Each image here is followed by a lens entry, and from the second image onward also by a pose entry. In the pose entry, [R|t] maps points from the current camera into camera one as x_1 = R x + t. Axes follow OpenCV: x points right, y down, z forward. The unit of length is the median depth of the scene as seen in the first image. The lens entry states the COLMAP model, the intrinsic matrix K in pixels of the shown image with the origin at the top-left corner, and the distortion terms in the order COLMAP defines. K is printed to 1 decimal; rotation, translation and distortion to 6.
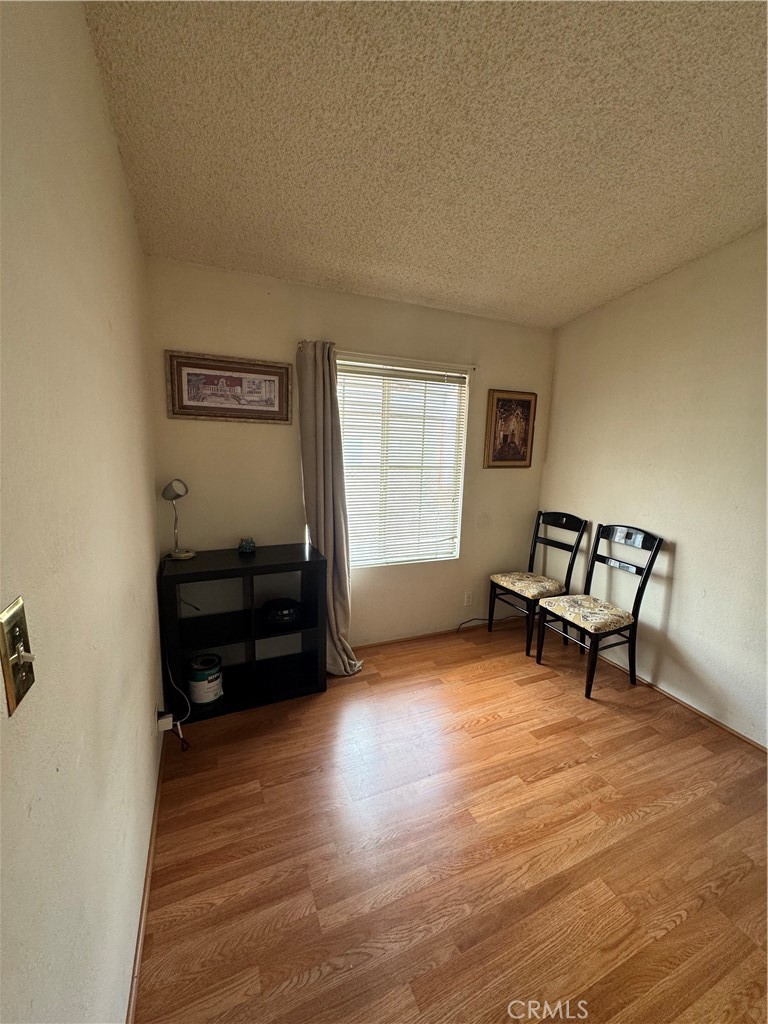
lens RADIAL K [[411.4, 0, 386.5], [0, 411.4, 513.0], [0, 0, 1]] dist [-0.000099, 0.000675]
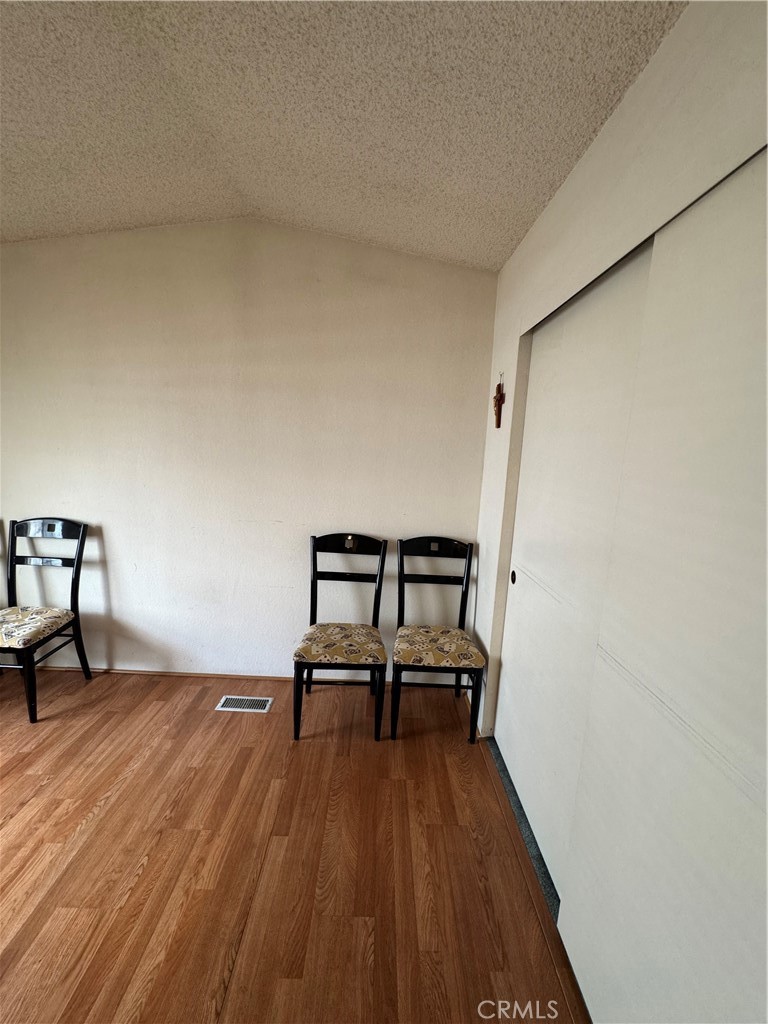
lens RADIAL K [[411.4, 0, 384.5], [0, 411.4, 514.6], [0, 0, 1]] dist [-0.000099, 0.000675]
pose [[0.407499, -0.163563, 0.898439, 0.085604], [0.128326, 0.984324, 0.120994, 0.012891], [-0.904144, 0.065988, 0.422100, -0.052489]]
